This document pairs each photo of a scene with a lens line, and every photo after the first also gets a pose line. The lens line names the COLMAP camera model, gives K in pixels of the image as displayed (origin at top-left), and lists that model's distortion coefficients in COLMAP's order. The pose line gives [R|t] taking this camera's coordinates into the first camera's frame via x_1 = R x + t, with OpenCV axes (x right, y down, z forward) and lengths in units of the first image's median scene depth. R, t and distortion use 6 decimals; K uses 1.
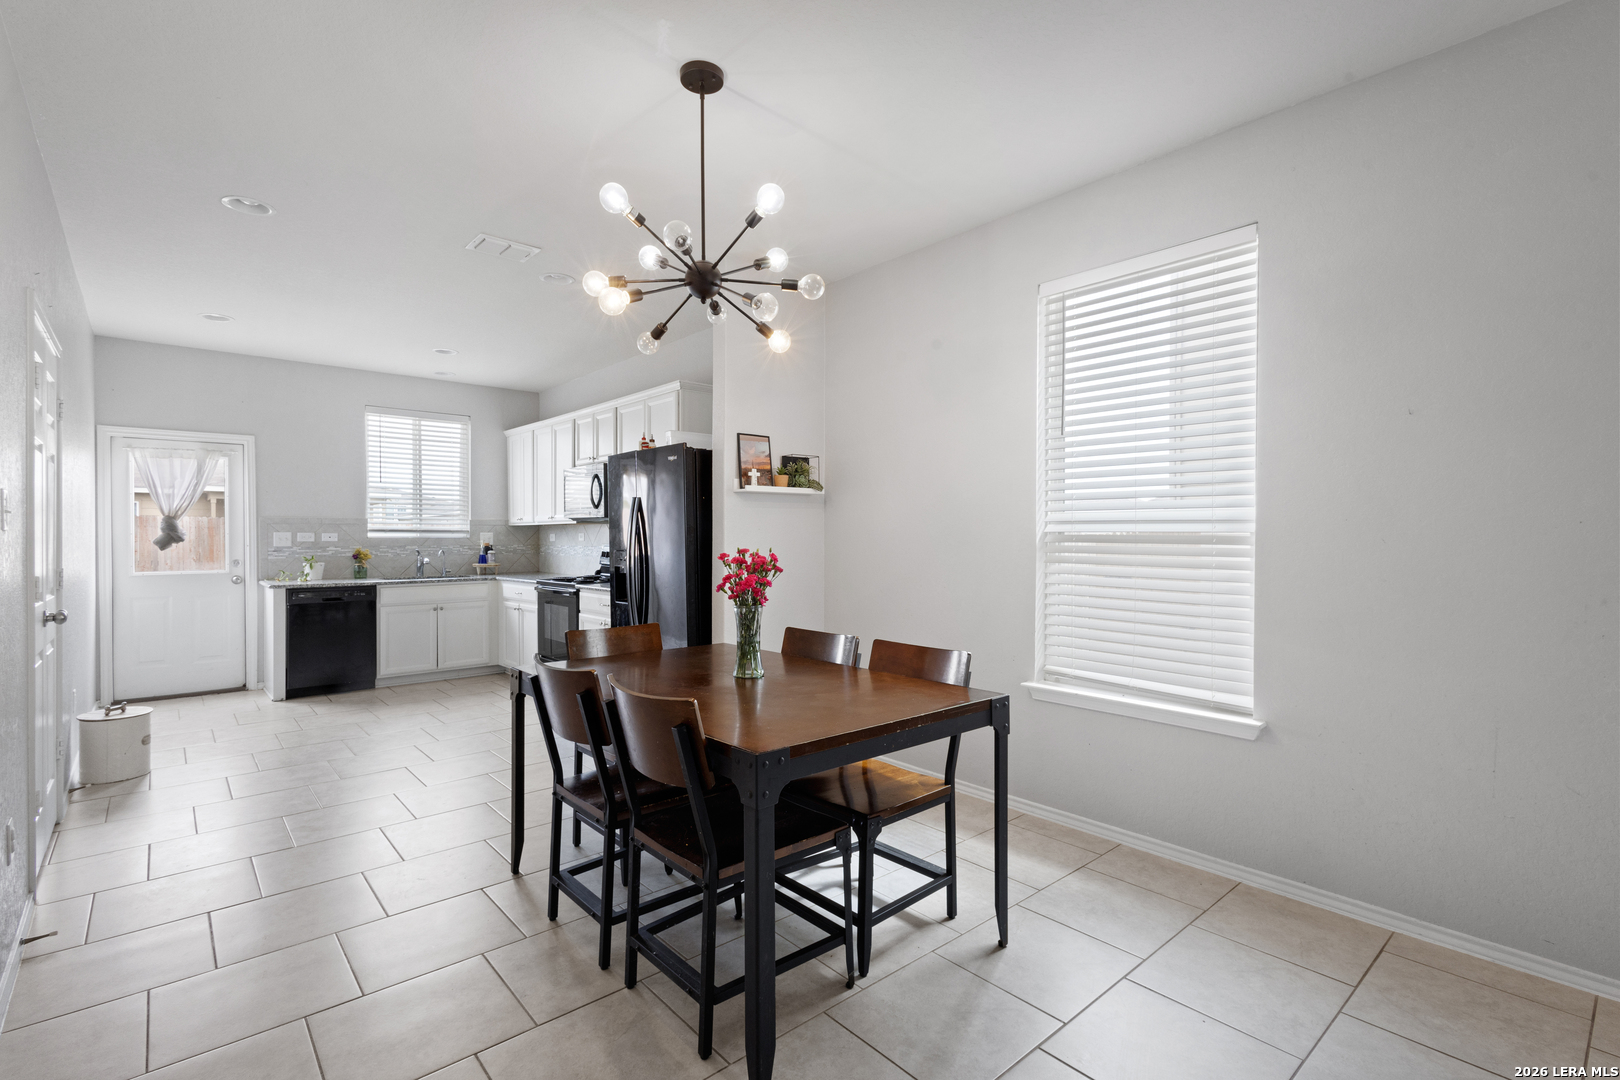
lens RADIAL K [[745.2, 0, 814.3], [0, 745.2, 542.2], [0, 0, 1]] dist [0.000850, 0.000196]
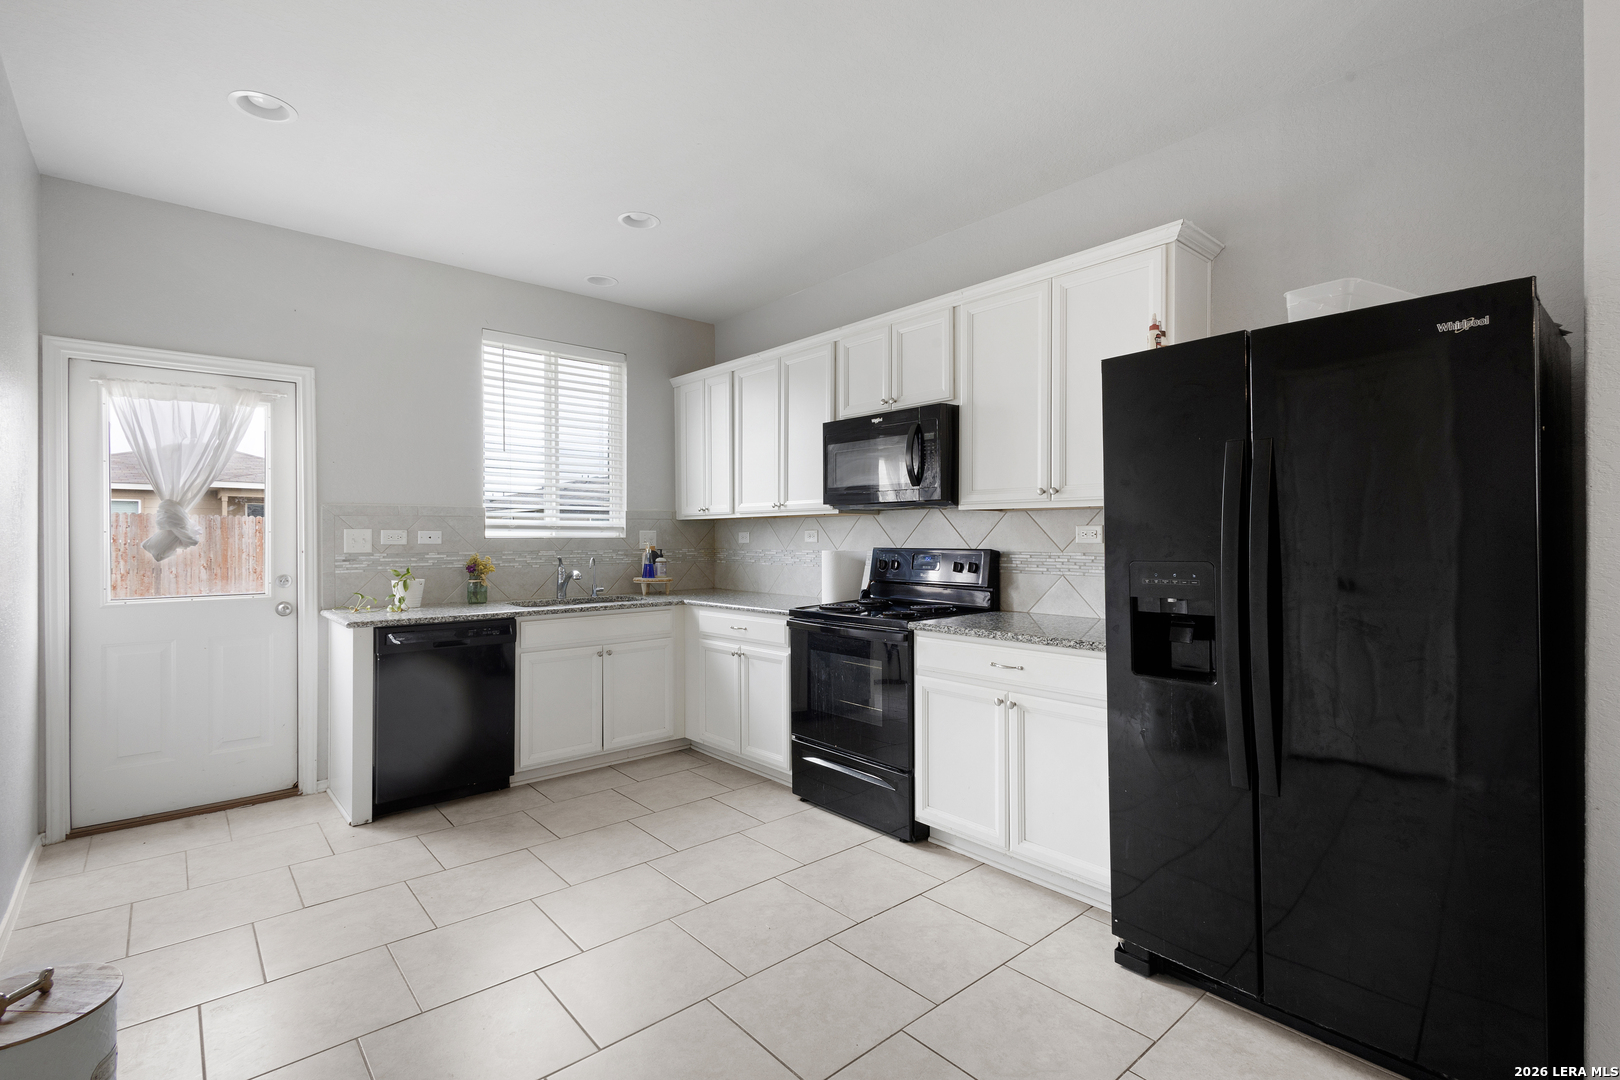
lens RADIAL K [[745.2, 0, 806.0], [0, 745.2, 538.1], [0, 0, 1]] dist [0.000850, 0.000196]
pose [[0.999936, -0.002164, -0.011081, -0.332589], [0.002080, 0.999969, -0.007622, -0.000621], [0.011097, 0.007598, 0.999910, 0.387756]]
